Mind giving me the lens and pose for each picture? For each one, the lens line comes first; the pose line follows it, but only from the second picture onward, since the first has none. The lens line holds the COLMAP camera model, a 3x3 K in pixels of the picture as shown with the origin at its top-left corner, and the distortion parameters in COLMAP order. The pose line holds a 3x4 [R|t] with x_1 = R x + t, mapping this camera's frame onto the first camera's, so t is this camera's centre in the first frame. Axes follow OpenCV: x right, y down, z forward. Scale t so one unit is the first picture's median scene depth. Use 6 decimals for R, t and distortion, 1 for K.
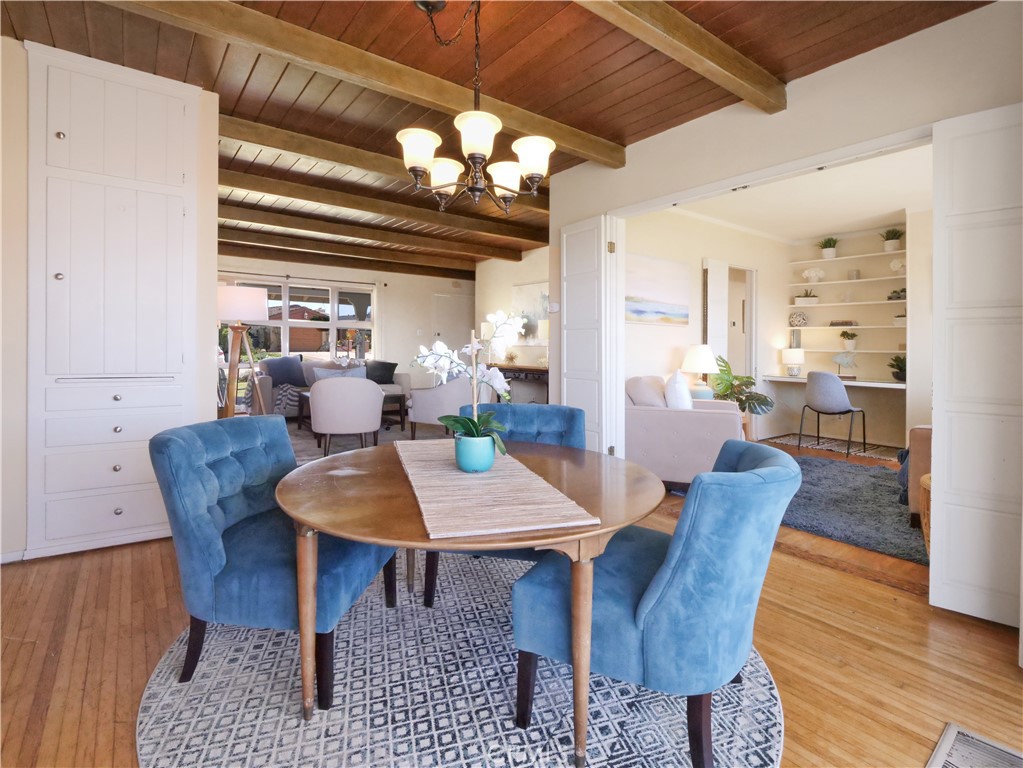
lens RADIAL K [[482.7, 0, 511.0], [0, 482.7, 335.4], [0, 0, 1]] dist [-0.000606, -0.000133]
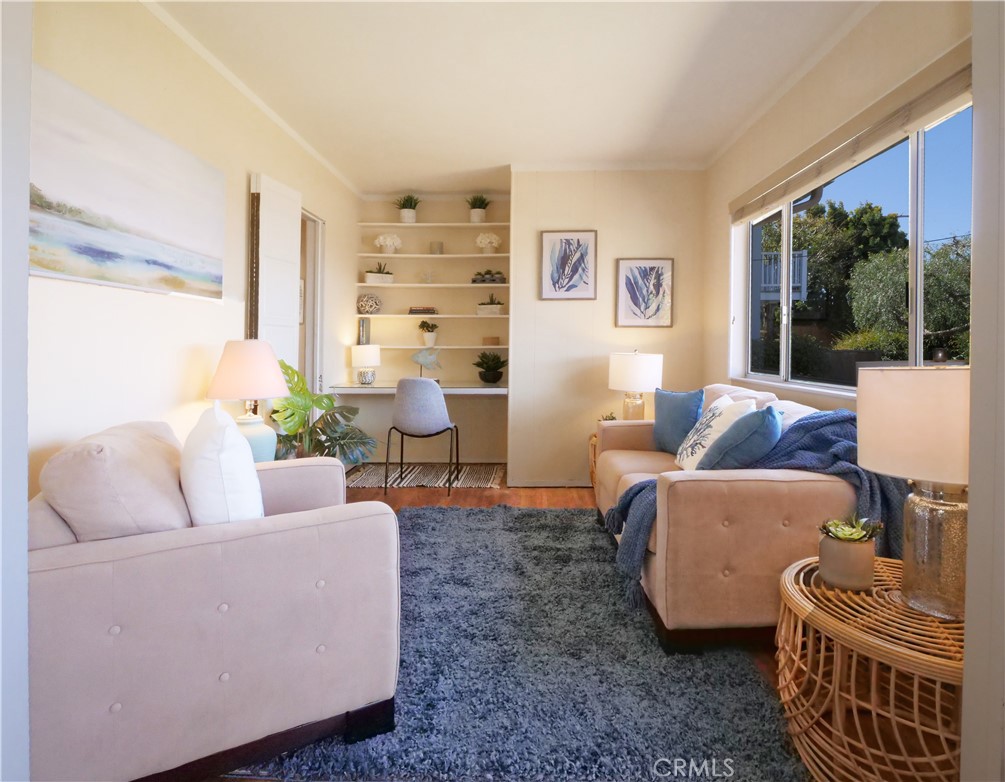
lens RADIAL K [[536.2, 0, 502.3], [0, 536.2, 333.8], [0, 0, 1]] dist [-0.002575, -0.000693]
pose [[0.620891, 0.003788, 0.783888, 0.107056], [-0.010888, 0.999934, 0.003792, 0.007194], [-0.783822, -0.010889, 0.620891, 0.393537]]
